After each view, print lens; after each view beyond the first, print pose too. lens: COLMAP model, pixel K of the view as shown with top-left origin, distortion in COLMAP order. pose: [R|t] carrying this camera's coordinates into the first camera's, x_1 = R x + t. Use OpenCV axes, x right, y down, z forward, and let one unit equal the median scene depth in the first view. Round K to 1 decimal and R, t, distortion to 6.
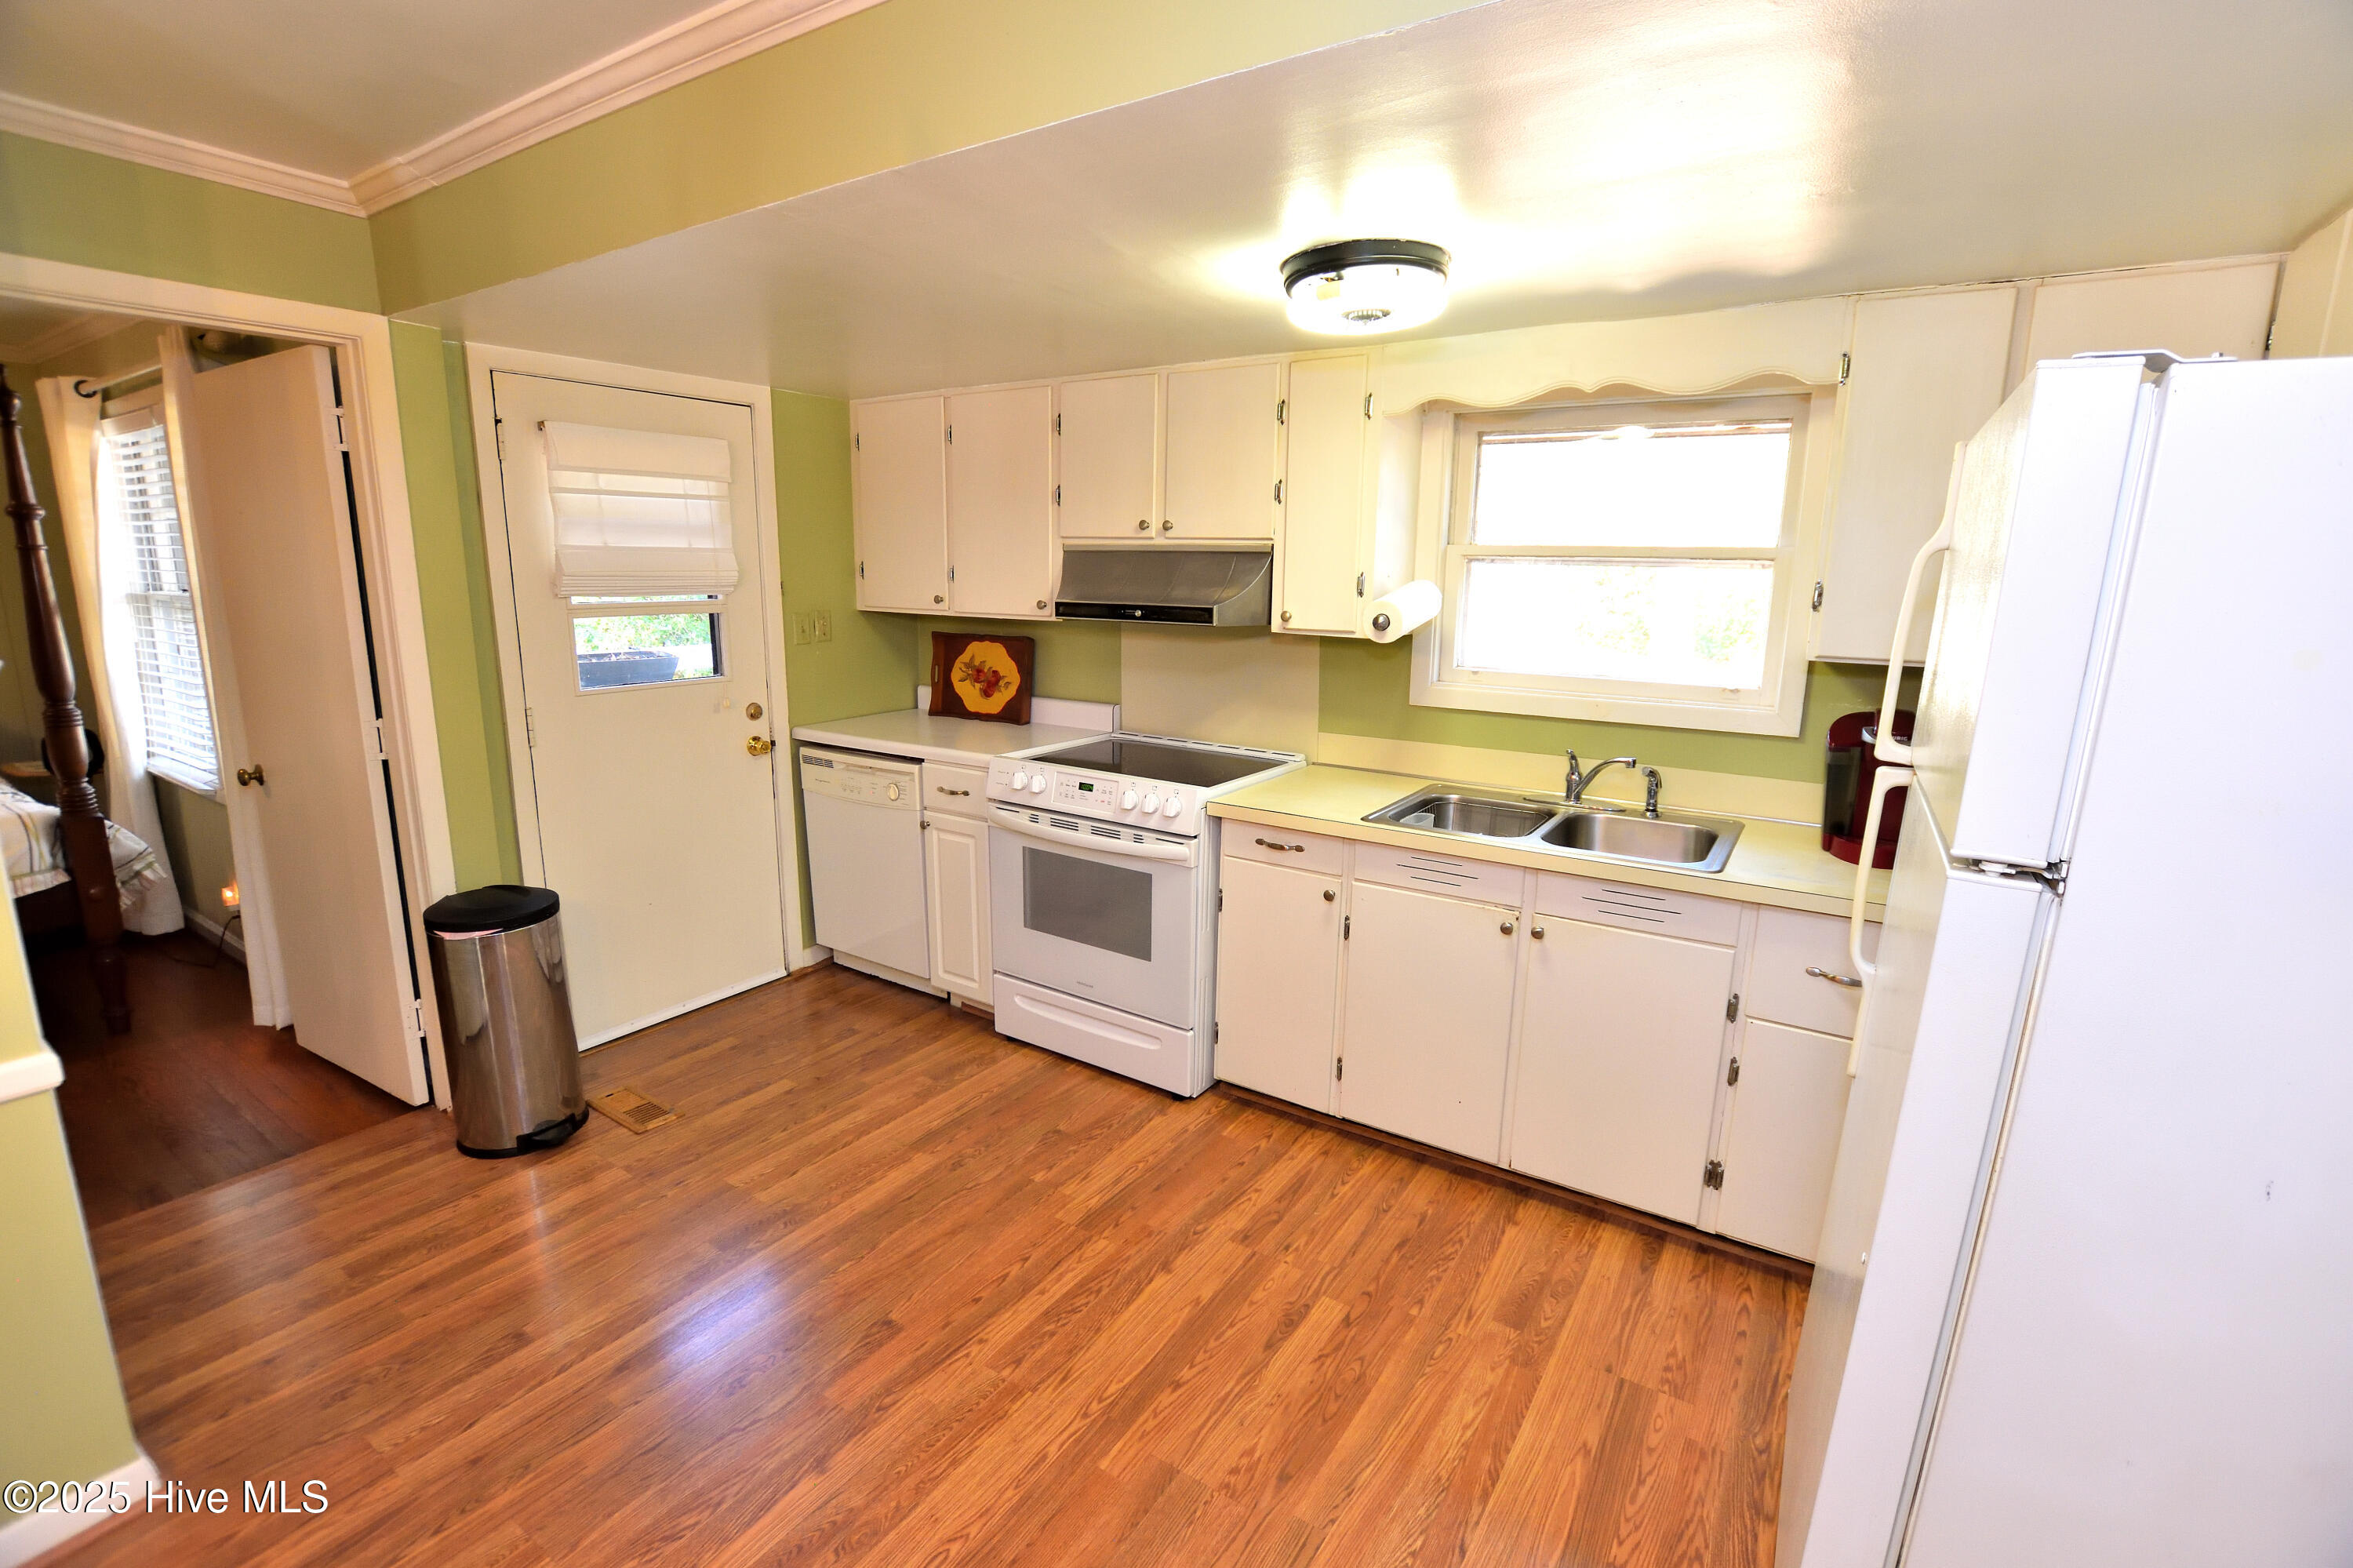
lens RADIAL K [[1057.9, 0, 1176.5], [0, 1057.9, 784.0], [0, 0, 1]] dist [-0.023461, -0.000088]
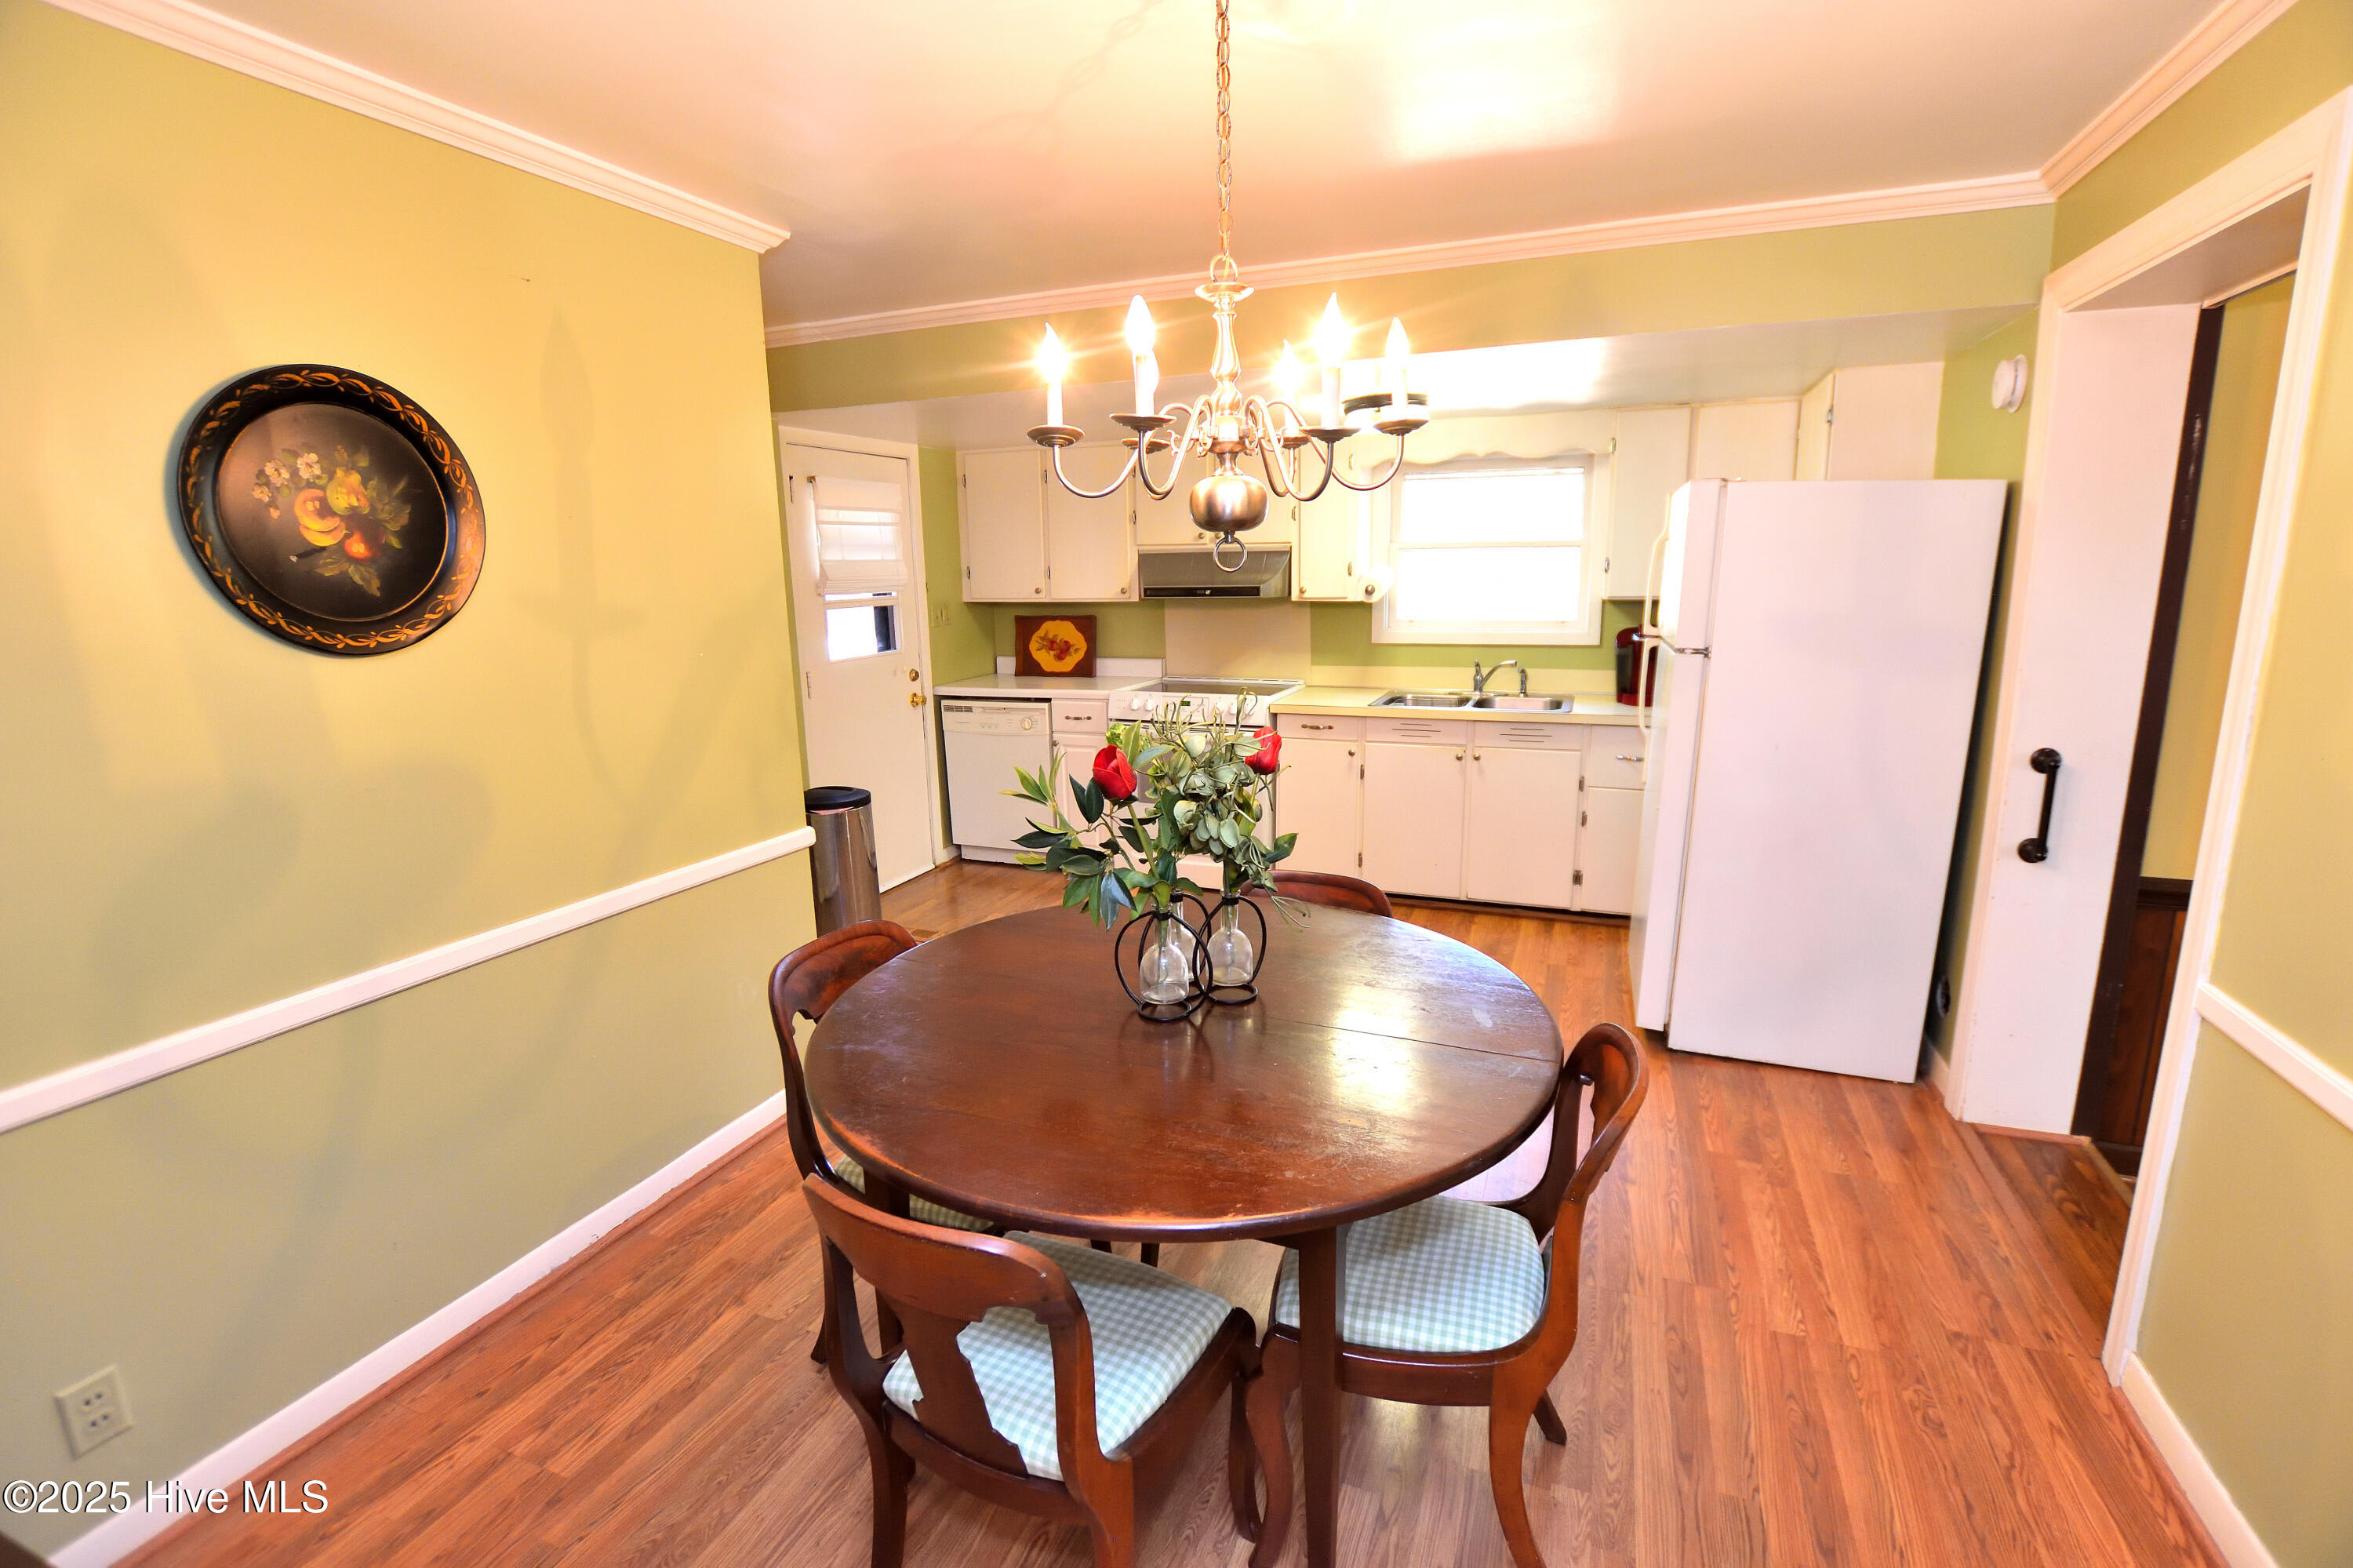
lens RADIAL K [[1057.9, 0, 1176.5], [0, 1057.9, 784.0], [0, 0, 1]] dist [-0.023461, -0.000088]
pose [[0.980593, -0.069988, 0.183138, -0.385553], [0.069981, 0.997527, 0.006508, 0.108408], [-0.183140, 0.006434, 0.983066, -0.530295]]
